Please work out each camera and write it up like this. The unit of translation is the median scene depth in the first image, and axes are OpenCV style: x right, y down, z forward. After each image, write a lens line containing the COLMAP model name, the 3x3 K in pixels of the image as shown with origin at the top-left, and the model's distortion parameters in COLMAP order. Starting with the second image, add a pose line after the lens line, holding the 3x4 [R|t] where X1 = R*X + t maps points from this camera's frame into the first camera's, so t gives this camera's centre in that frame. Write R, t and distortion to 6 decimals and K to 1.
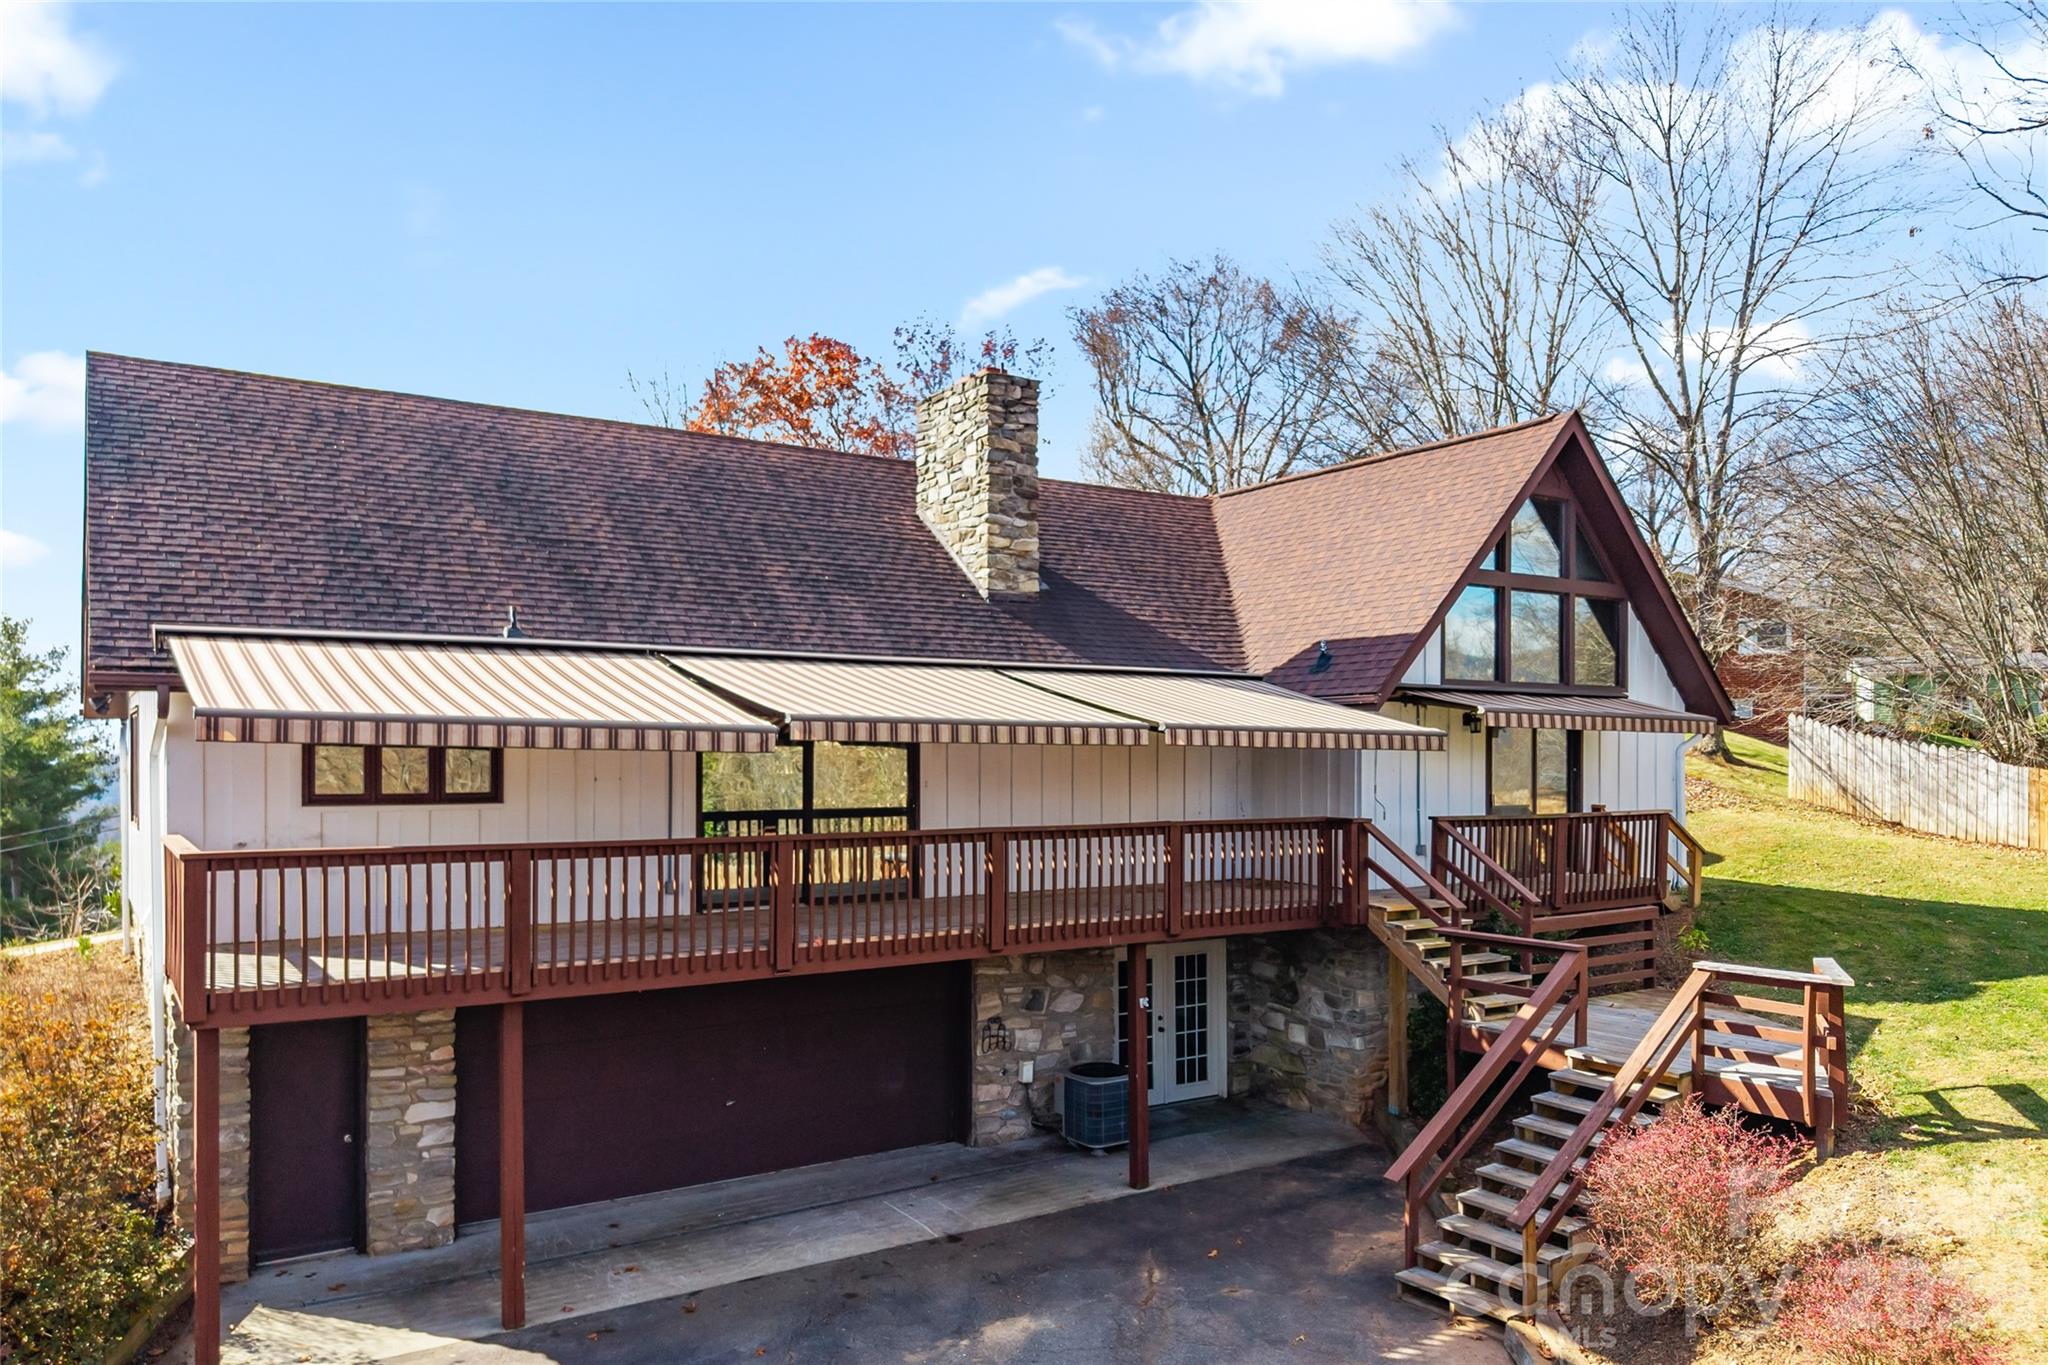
lens RADIAL K [[1428.0, 0, 1024.9], [0, 1428.0, 758.5], [0, 0, 1]] dist [-0.005148, -0.000105]
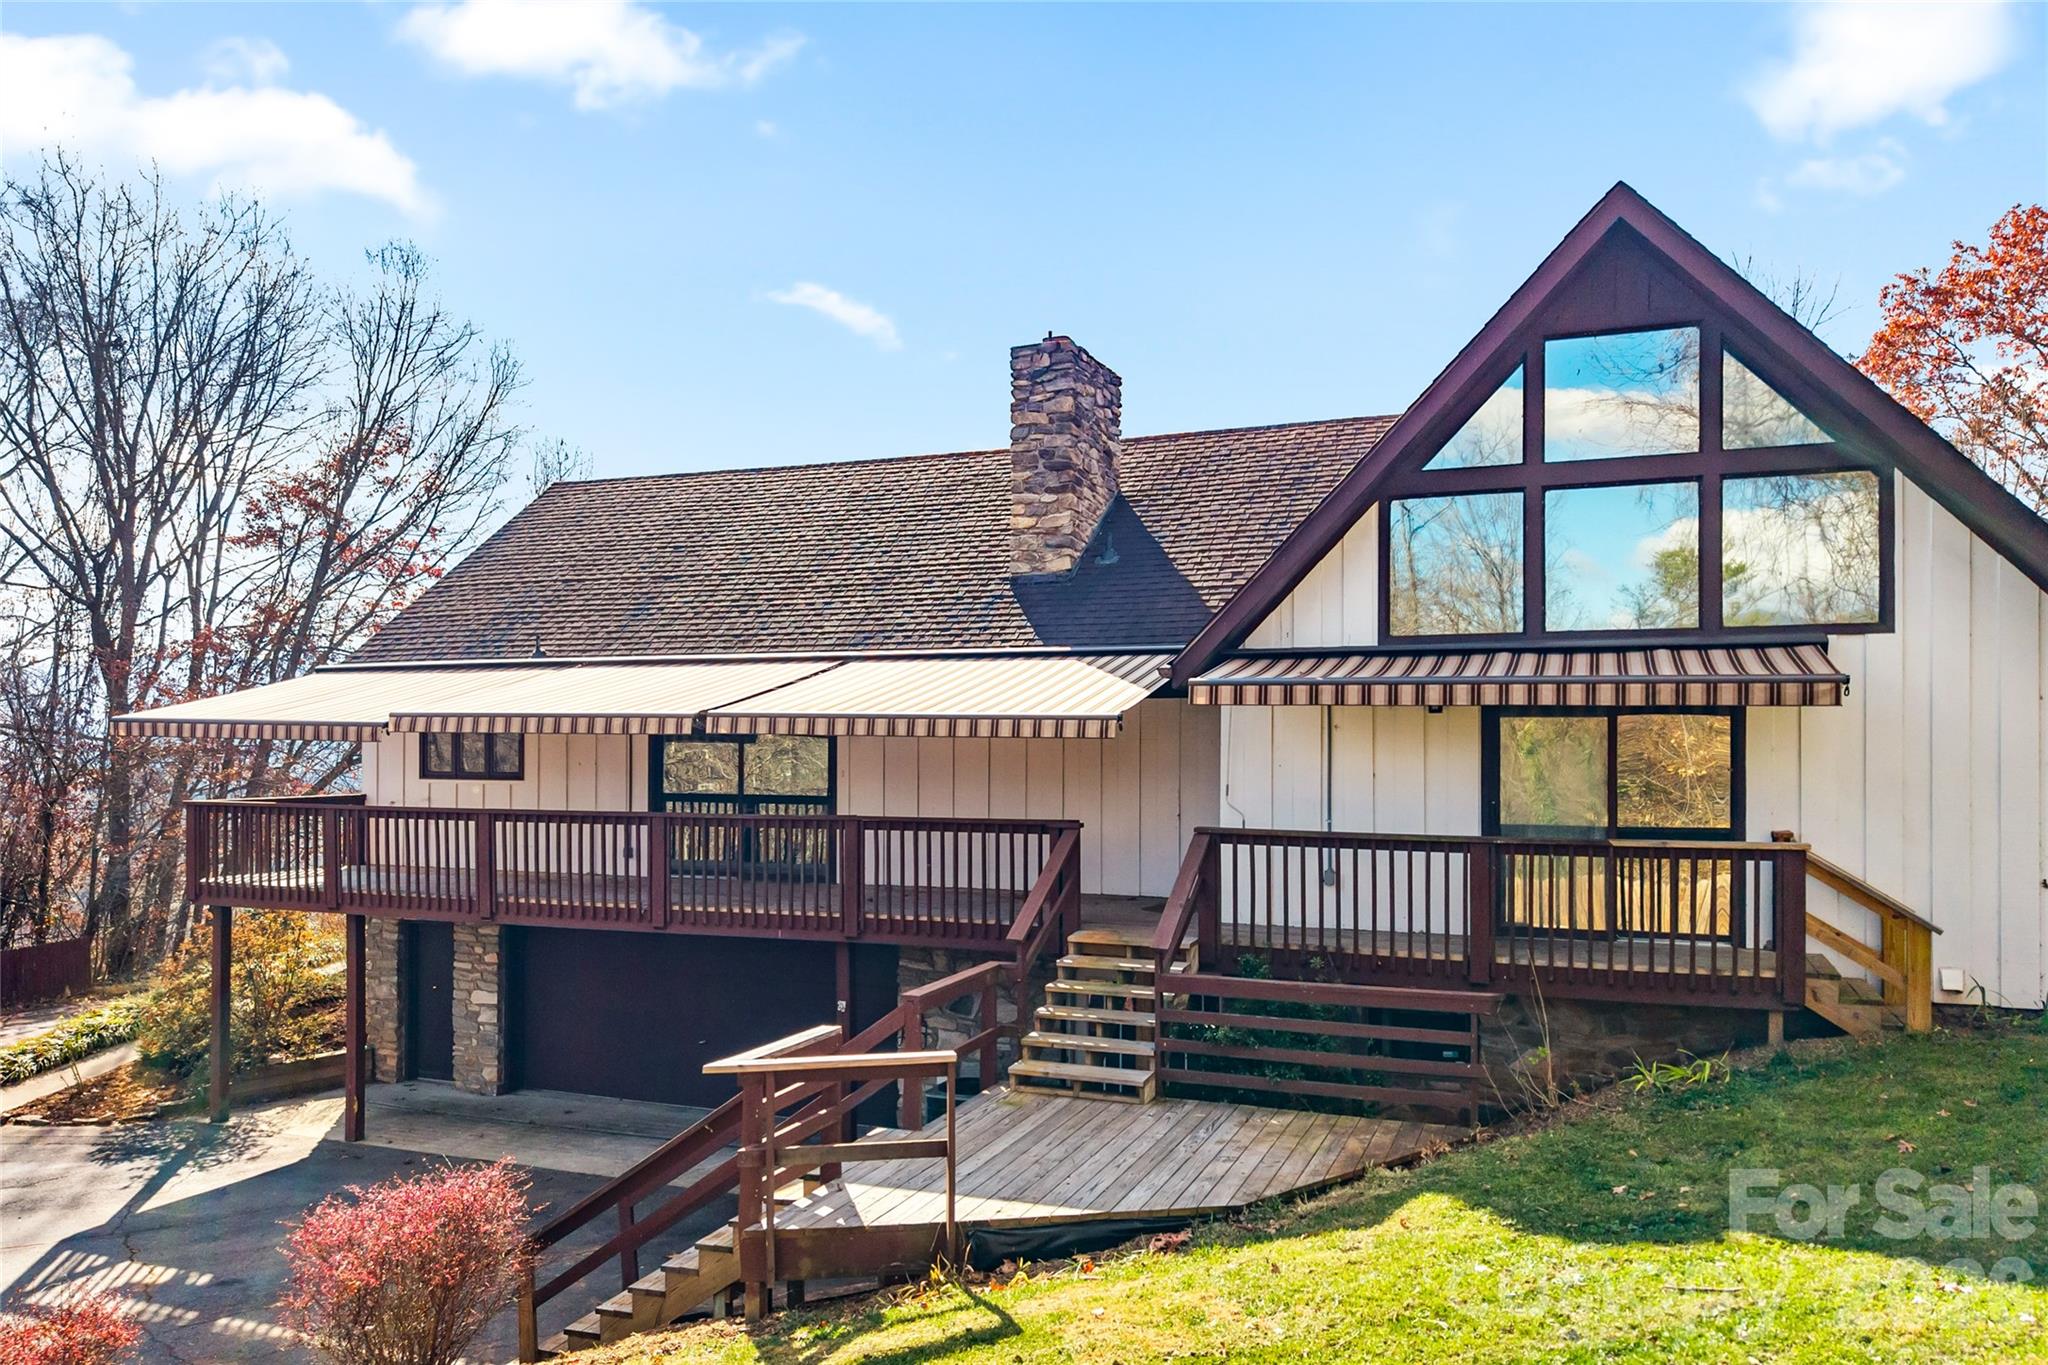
lens RADIAL K [[1411.4, 0, 1027.3], [0, 1411.4, 730.2], [0, 0, 1]] dist [-0.009668, -0.004175]
pose [[0.576921, -0.009644, -0.816743, 0.928775], [-0.002967, 0.999899, -0.013902, 0.000553], [0.816795, 0.010443, 0.576834, 0.567728]]
